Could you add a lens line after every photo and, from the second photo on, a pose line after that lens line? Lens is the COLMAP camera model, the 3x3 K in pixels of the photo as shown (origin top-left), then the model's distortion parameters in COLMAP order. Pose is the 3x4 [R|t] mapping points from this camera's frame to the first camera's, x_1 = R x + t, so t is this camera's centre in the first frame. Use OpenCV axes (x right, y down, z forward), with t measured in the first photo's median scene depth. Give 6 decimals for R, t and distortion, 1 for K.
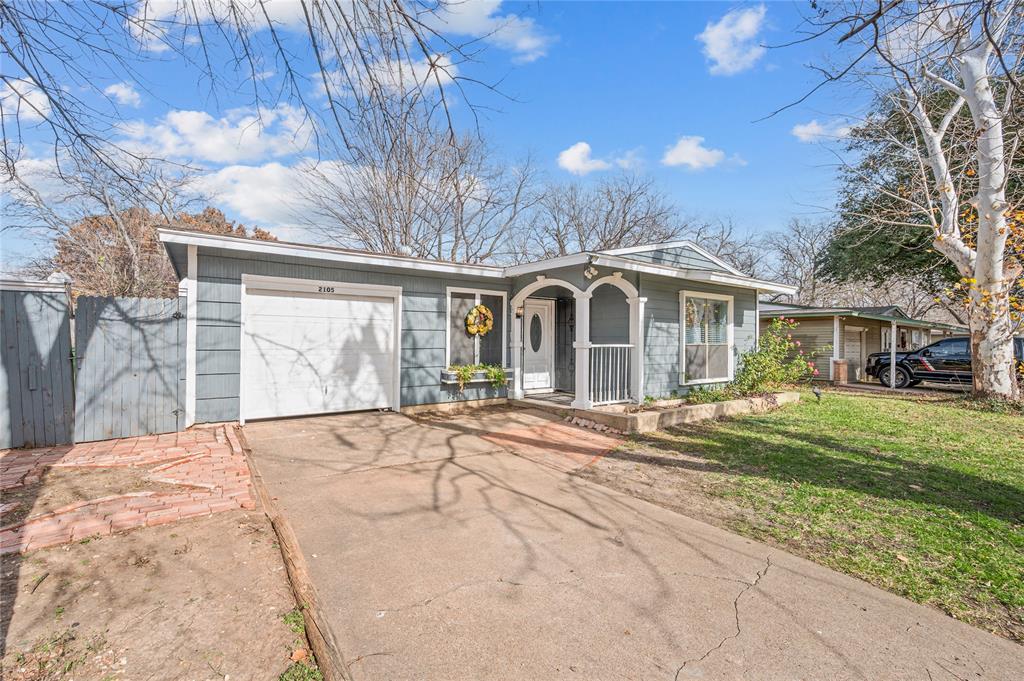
lens RADIAL K [[403.9, 0, 506.4], [0, 403.9, 336.2], [0, 0, 1]] dist [-0.000736, -0.000027]
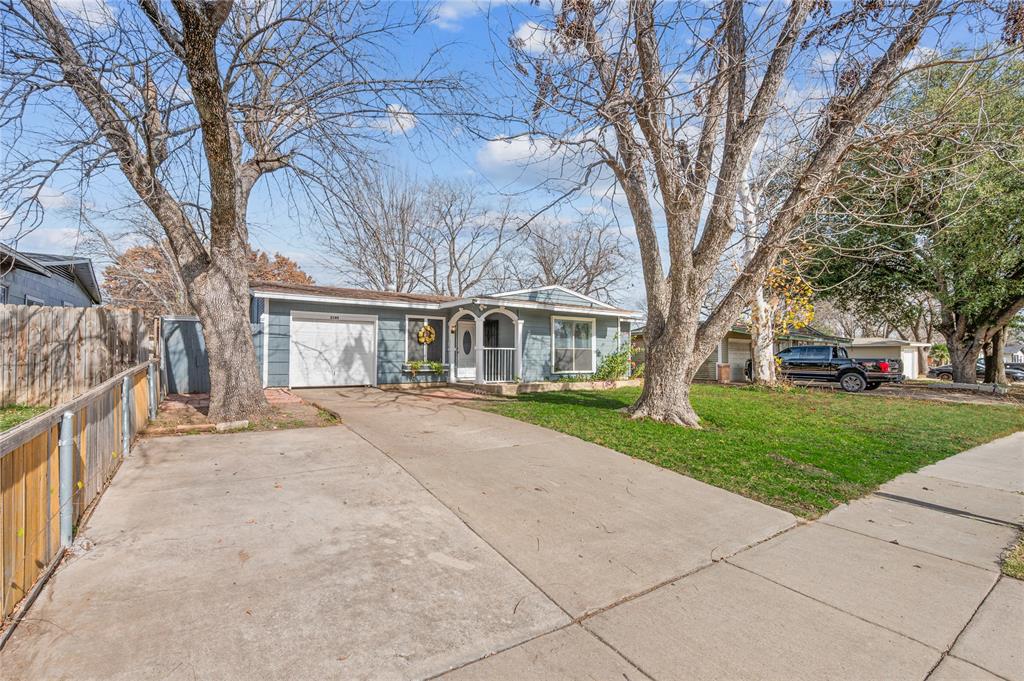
lens RADIAL K [[403.9, 0, 517.1], [0, 403.9, 346.7], [0, 0, 1]] dist [-0.000736, -0.000027]
pose [[0.999937, -0.004974, -0.010094, 0.342592], [0.004801, 0.999843, -0.017062, 0.043701], [0.010177, 0.017013, 0.999803, -0.704463]]
